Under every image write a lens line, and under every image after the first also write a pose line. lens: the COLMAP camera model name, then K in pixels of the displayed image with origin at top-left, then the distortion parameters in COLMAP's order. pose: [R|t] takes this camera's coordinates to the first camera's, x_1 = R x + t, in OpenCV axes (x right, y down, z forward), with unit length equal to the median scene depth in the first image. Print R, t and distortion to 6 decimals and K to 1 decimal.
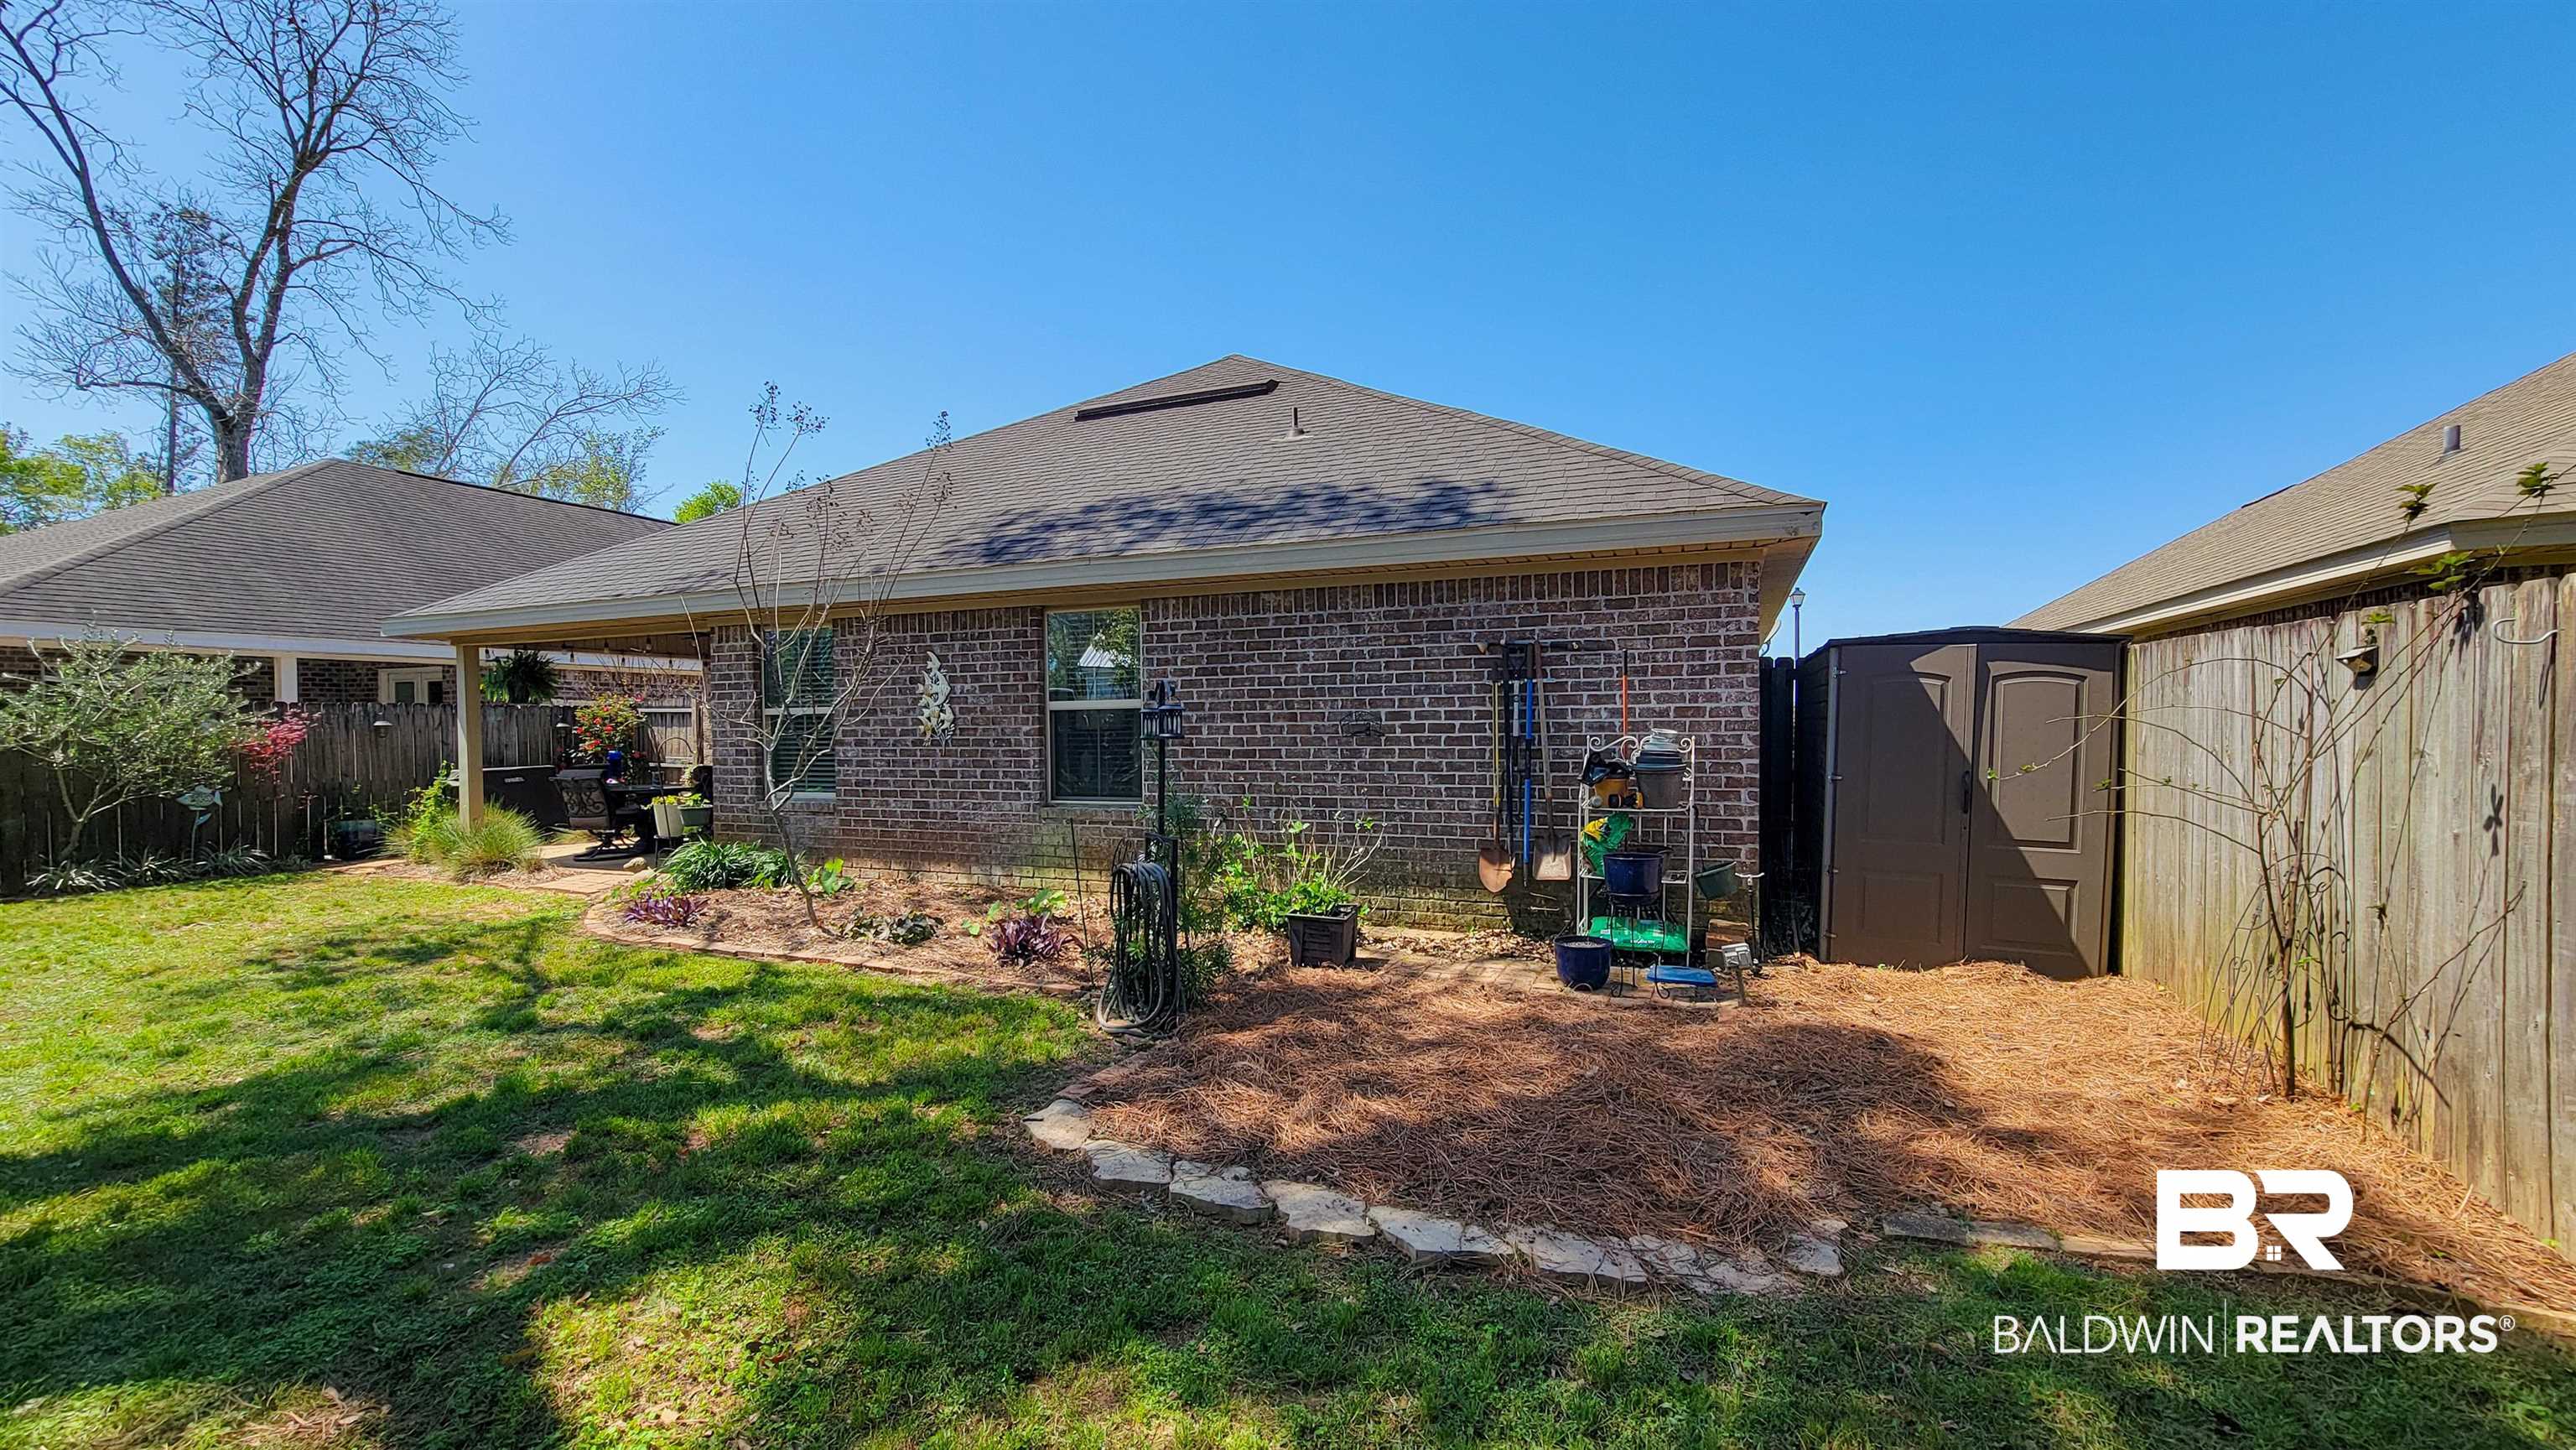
lens RADIAL K [[1068.9, 0, 1308.6], [0, 1068.9, 741.3], [0, 0, 1]] dist [-0.016662, 0.008970]
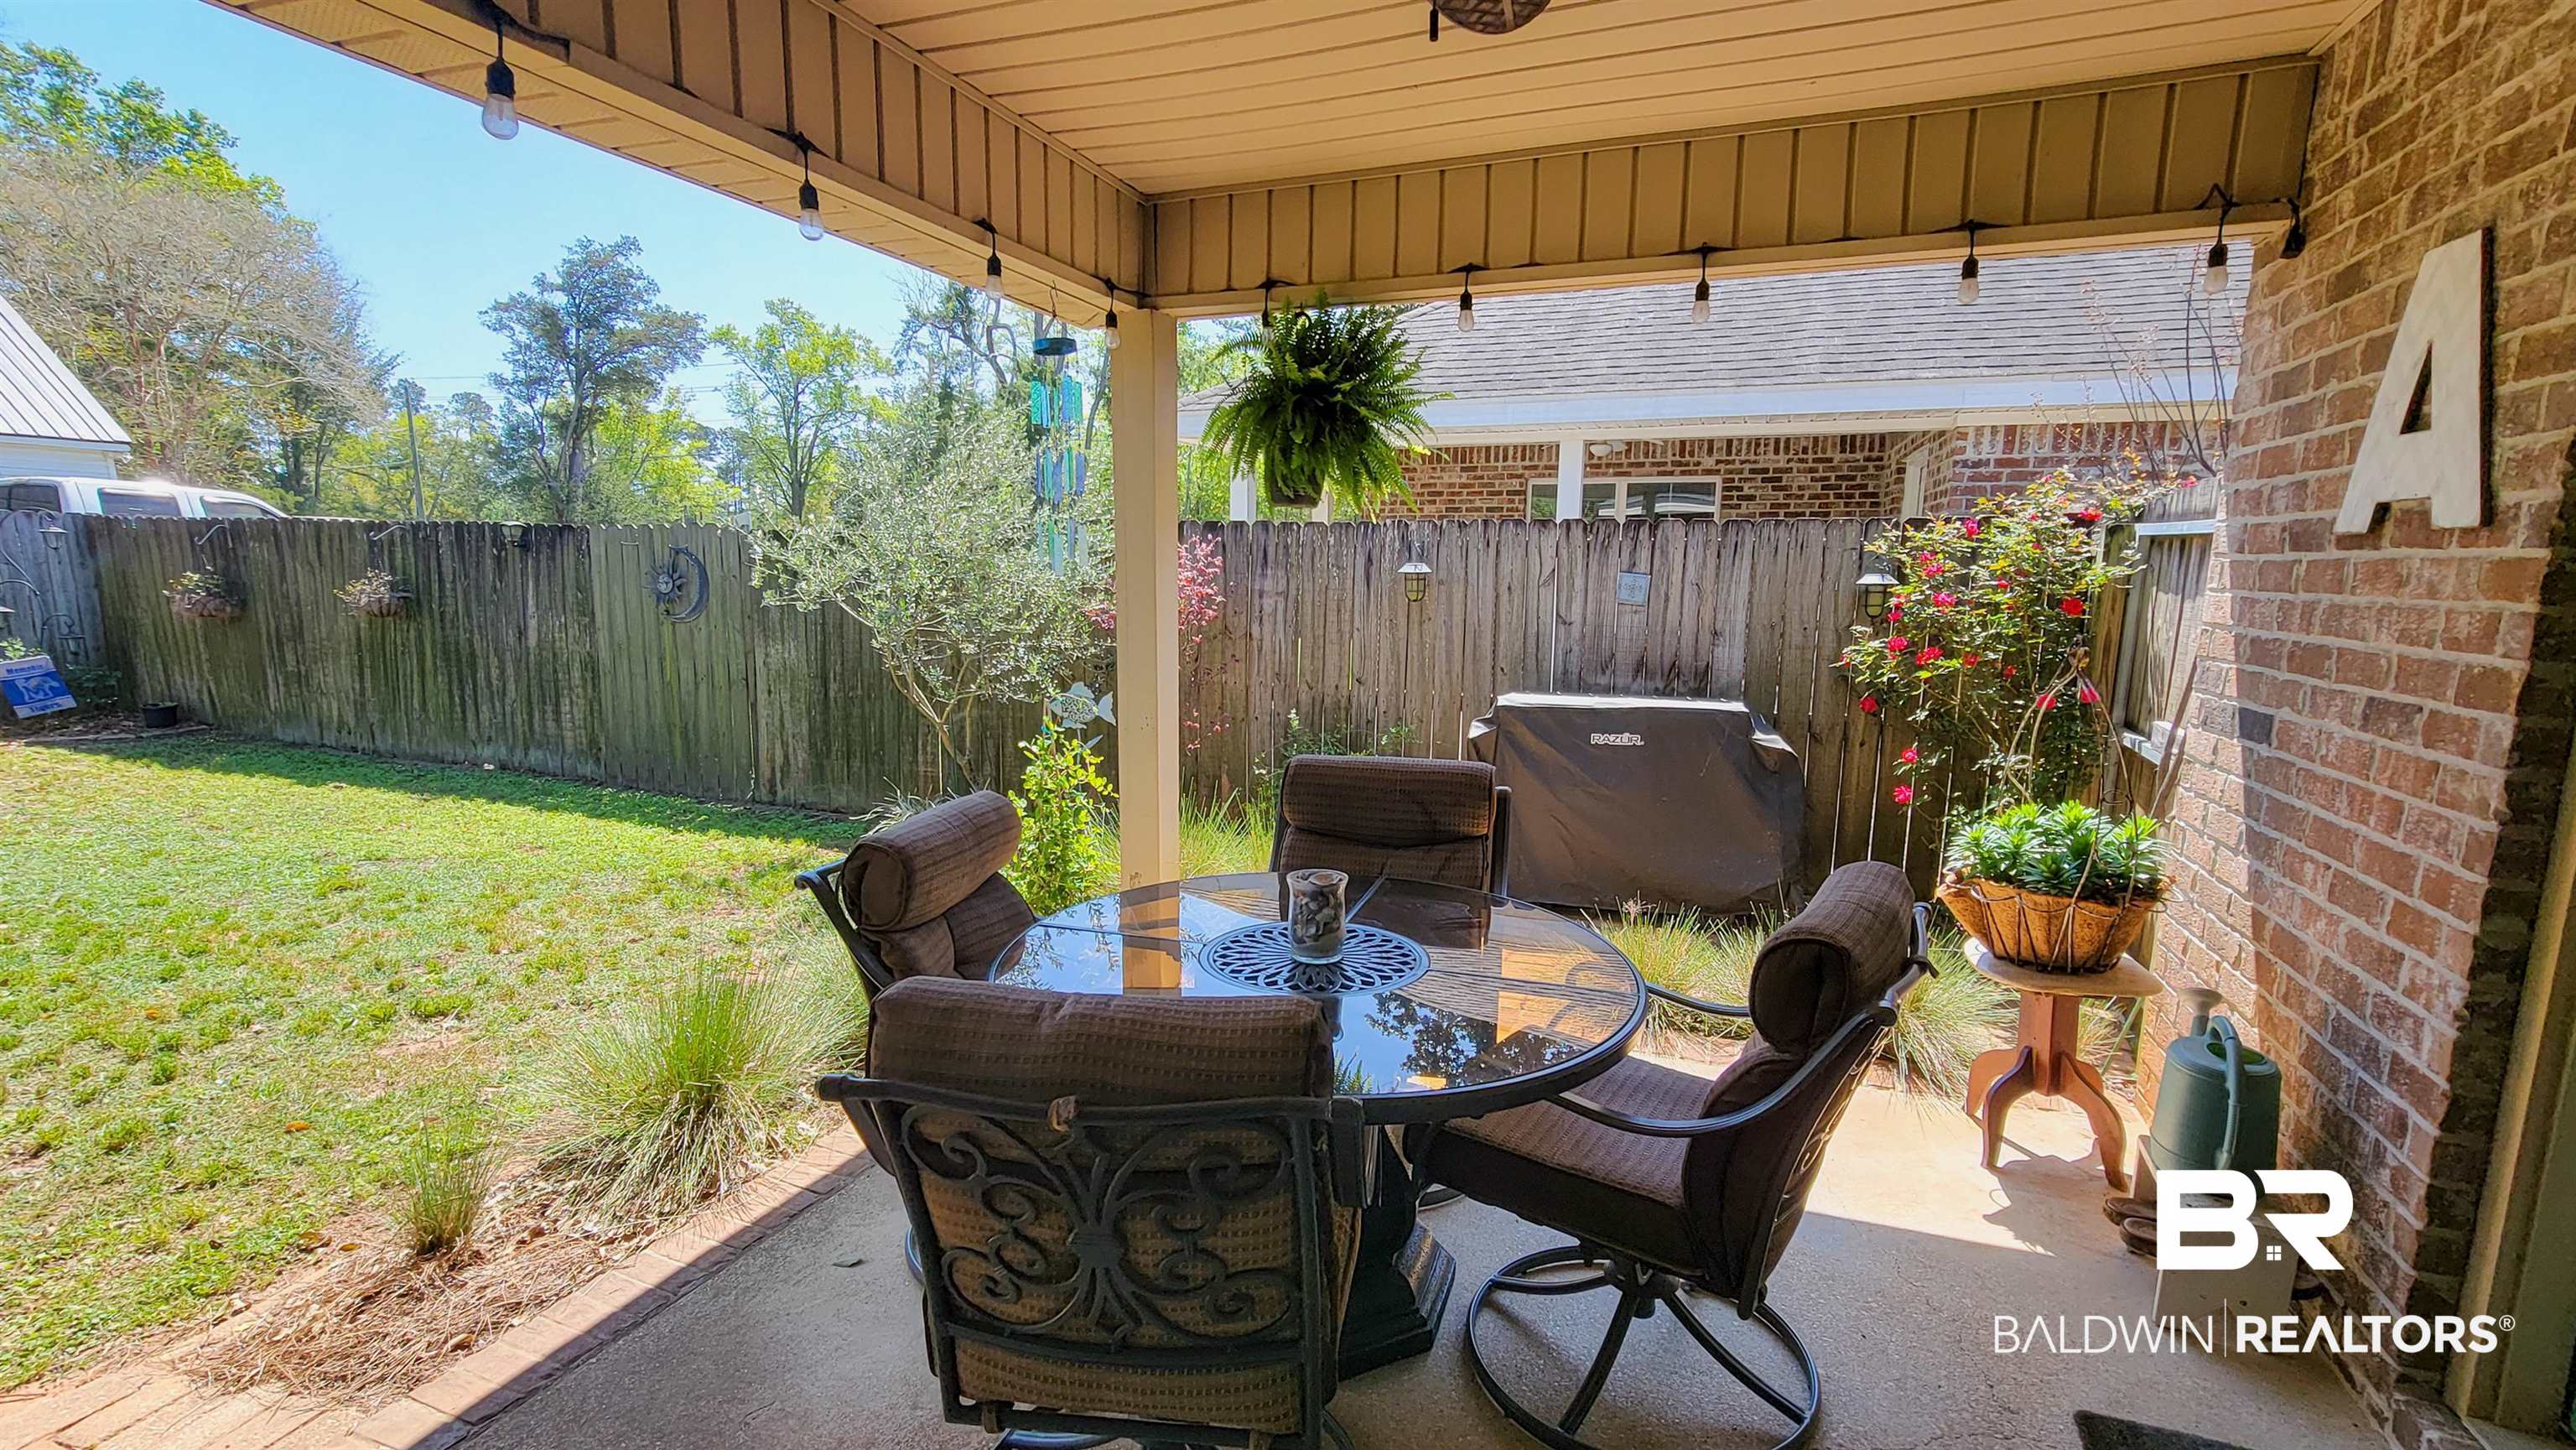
lens RADIAL K [[1139.7, 0, 1286.2], [0, 1139.7, 730.5], [0, 0, 1]] dist [-0.001542, -0.000096]
pose [[0.001794, 0.157582, -0.987504, -0.609837], [-0.029217, 0.987093, 0.157463, -0.033606], [0.999571, 0.028569, 0.006375, 1.397804]]
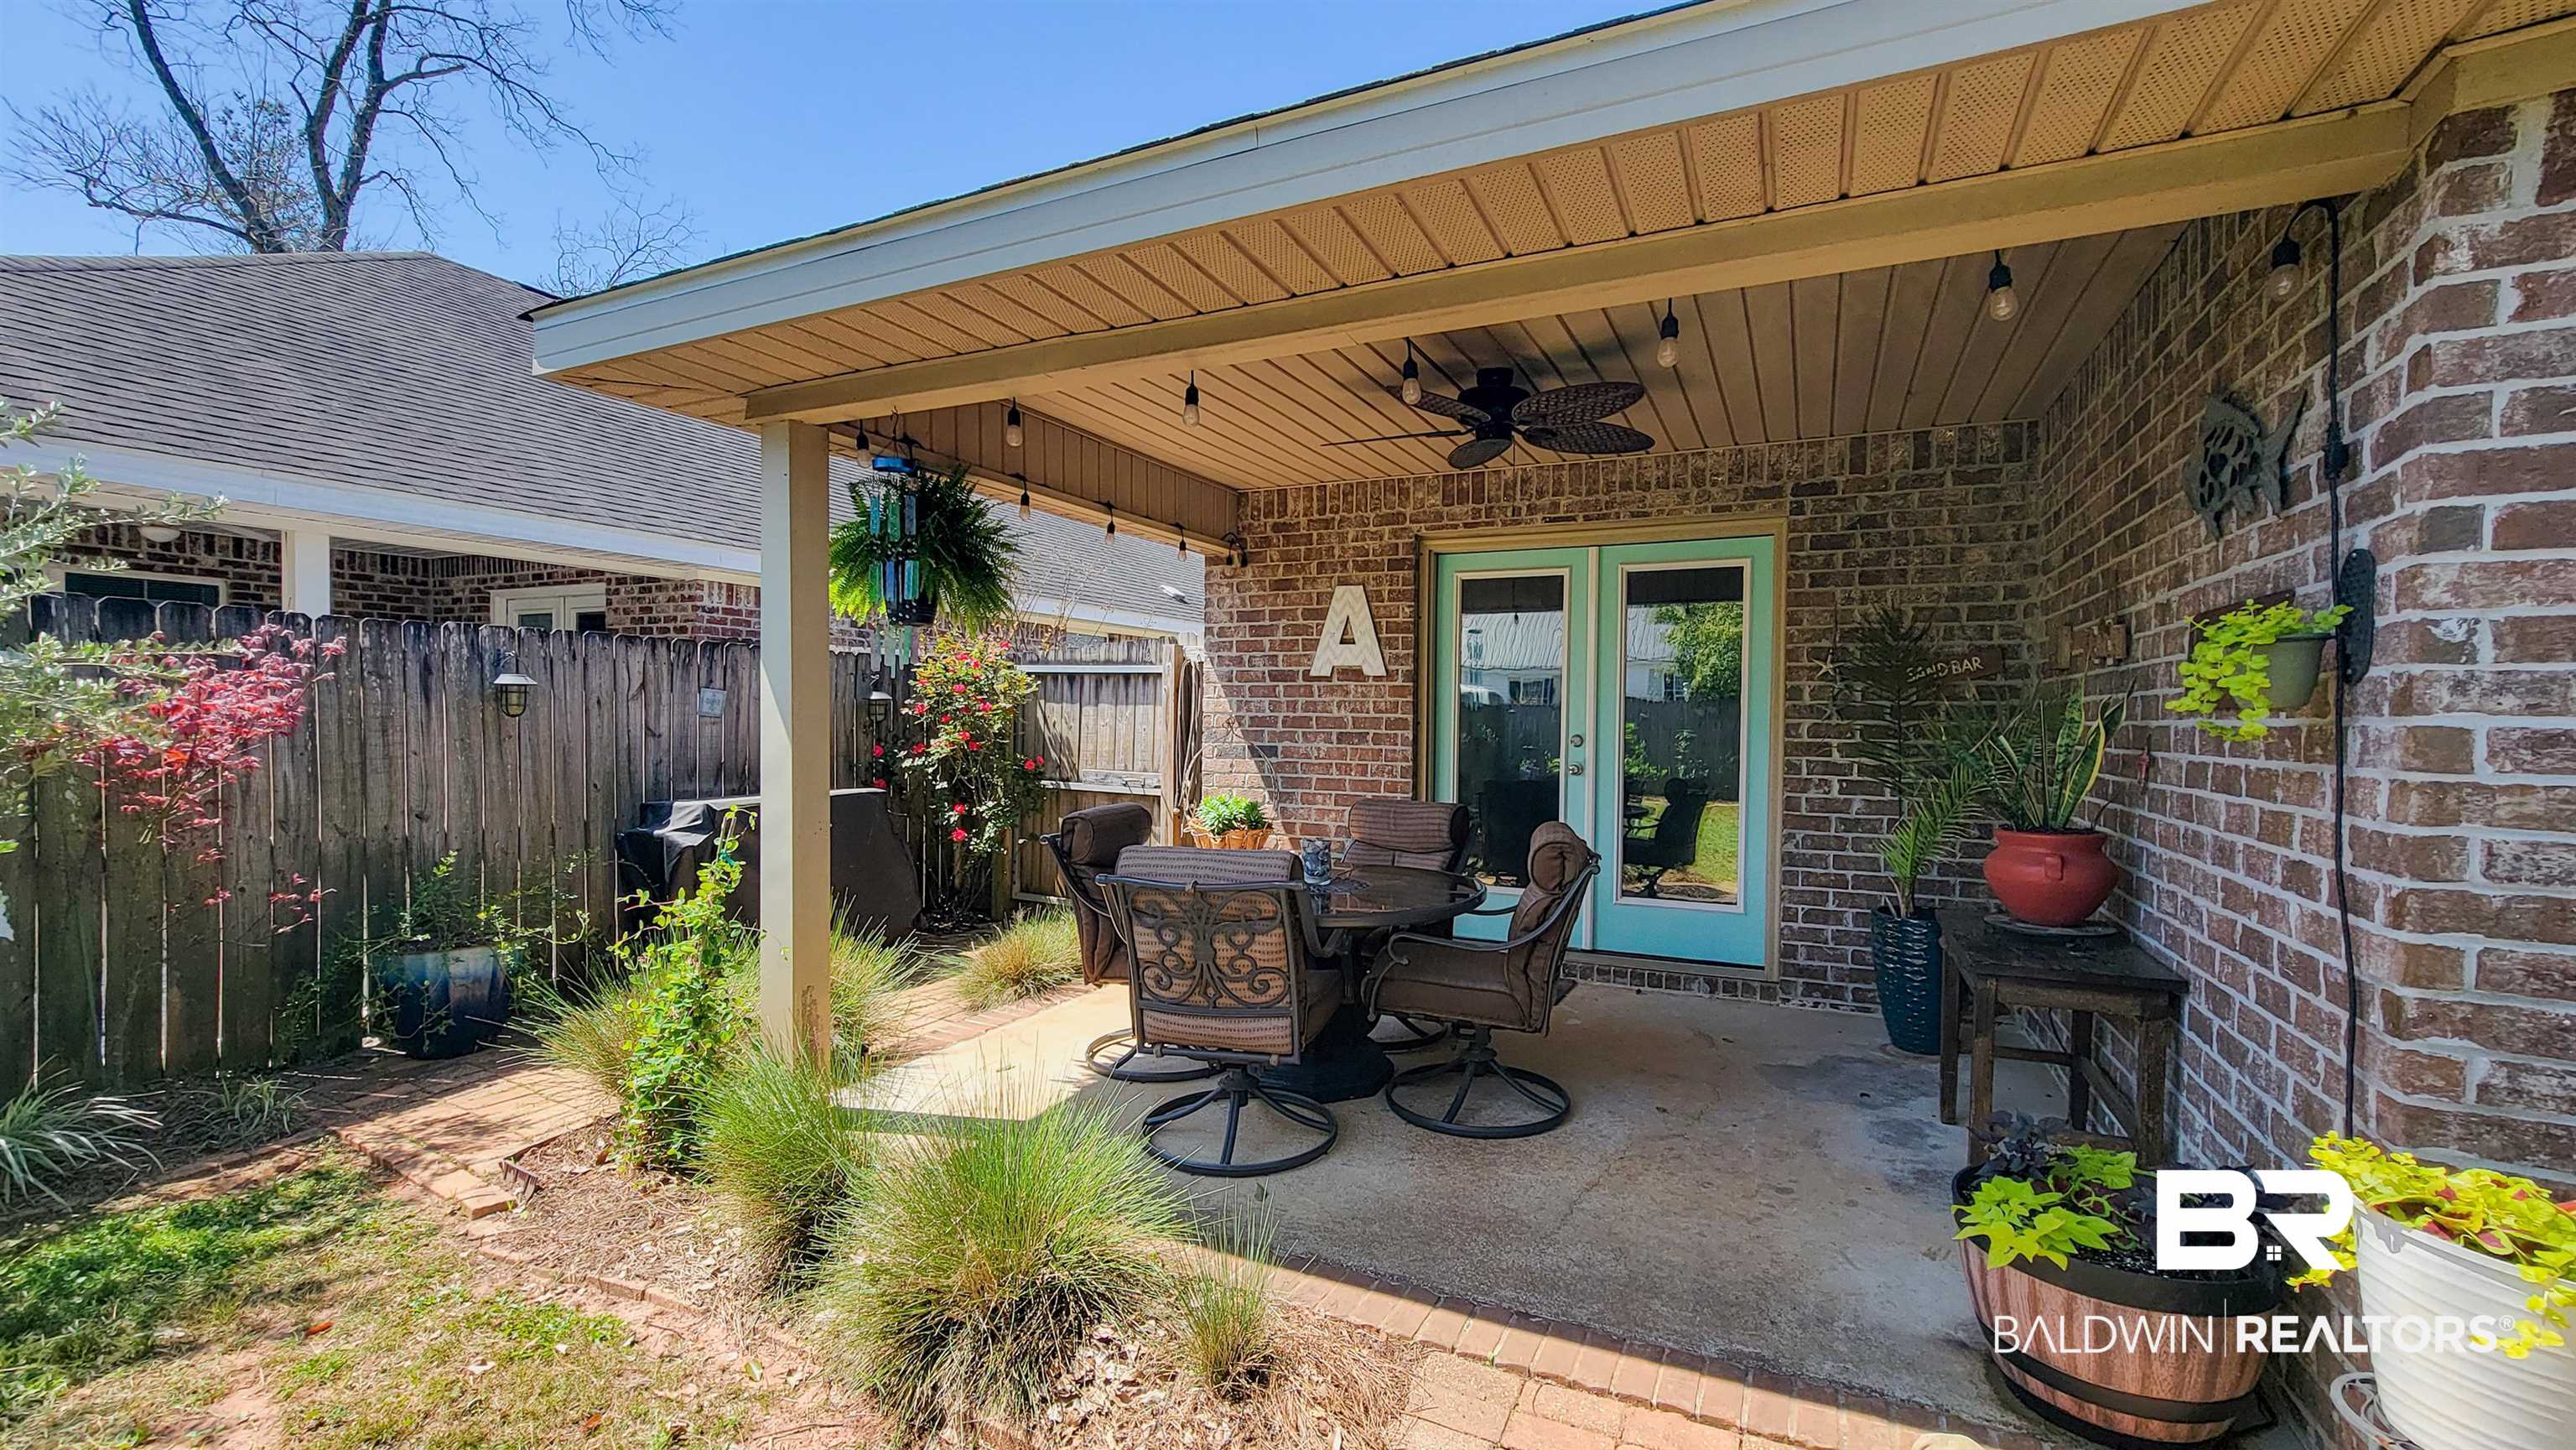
lens RADIAL K [[1068.9, 0, 1290.6], [0, 1068.9, 741.8], [0, 0, 1]] dist [-0.016662, 0.008970]
pose [[0.997655, 0.024931, -0.063737, -0.846270], [-0.024624, 0.999681, 0.005603, -0.005060], [0.063856, -0.004020, 0.997951, 0.944026]]
